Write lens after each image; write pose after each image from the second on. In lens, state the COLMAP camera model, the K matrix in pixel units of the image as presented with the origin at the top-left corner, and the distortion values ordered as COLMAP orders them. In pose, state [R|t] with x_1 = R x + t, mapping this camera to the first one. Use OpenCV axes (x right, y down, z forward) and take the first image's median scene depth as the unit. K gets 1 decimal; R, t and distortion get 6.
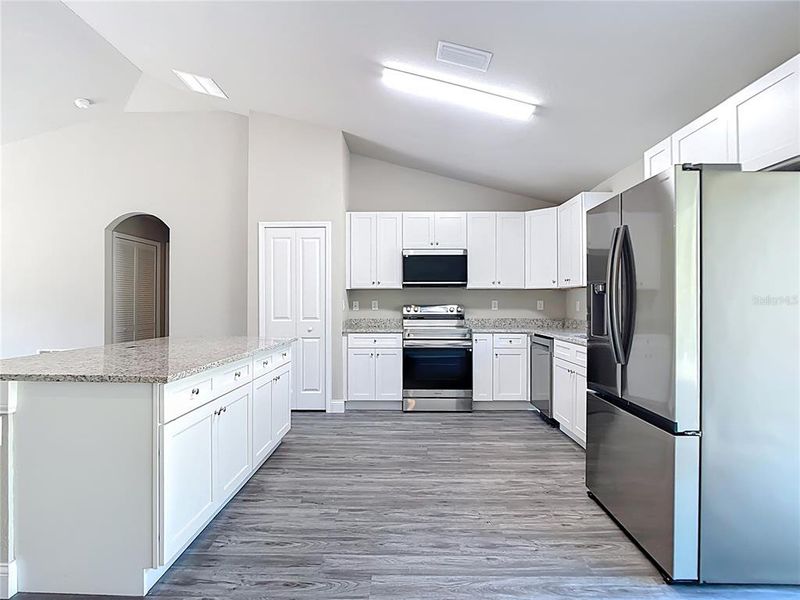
lens RADIAL K [[417.0, 0, 404.5], [0, 417.0, 299.9], [0, 0, 1]] dist [-0.034843, 0.009619]
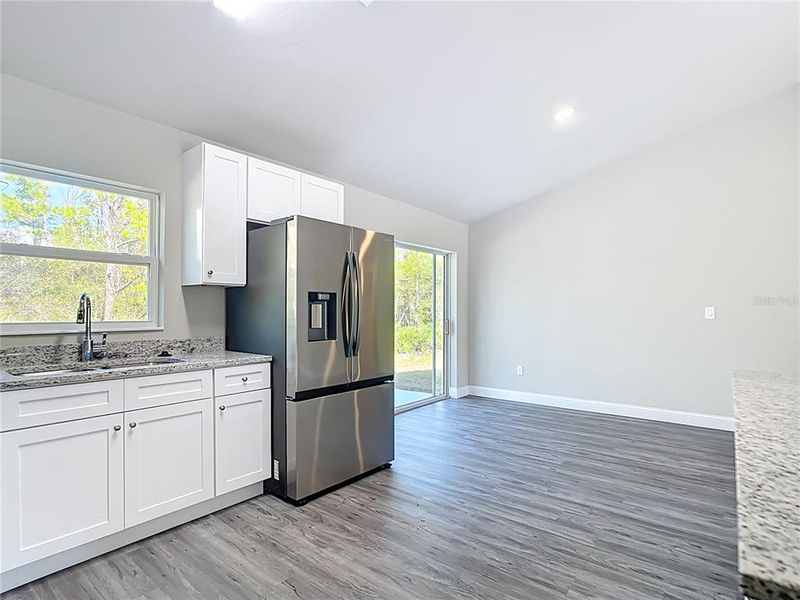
lens RADIAL K [[417.0, 0, 399.1], [0, 417.0, 306.5], [0, 0, 1]] dist [-0.034843, 0.009619]
pose [[-0.781626, 0.007219, 0.623706, -0.200235], [-0.003970, 0.999855, -0.016548, 0.008260], [-0.623735, -0.015410, -0.781484, 0.920411]]
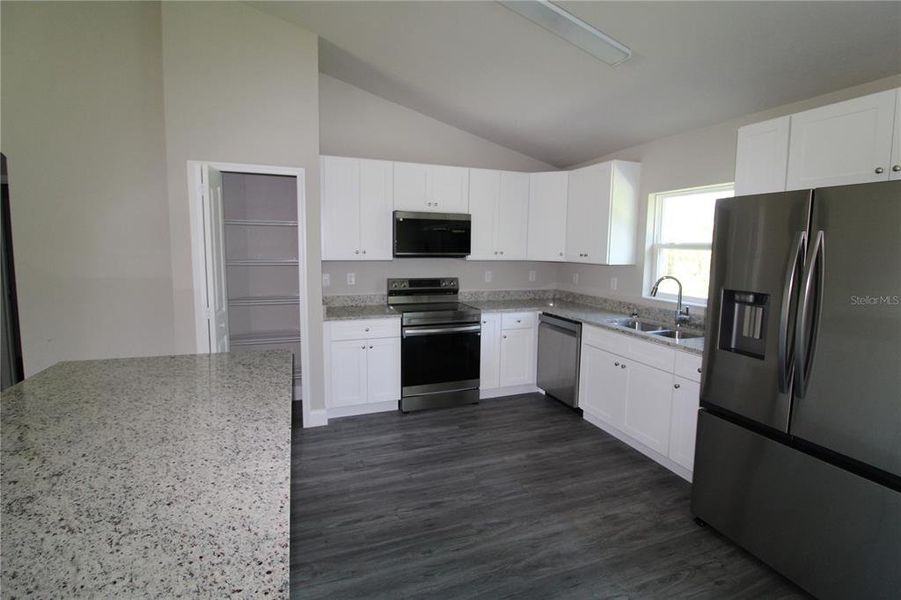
lens RADIAL K [[416.8, 0, 449.8], [0, 416.8, 284.5], [0, 0, 1]] dist [-0.007686, -0.001358]
pose [[0.934004, -0.020306, 0.356685, -0.202539], [-0.017262, 0.994652, 0.101828, -0.068029], [-0.356845, -0.101265, 0.928659, 0.231057]]
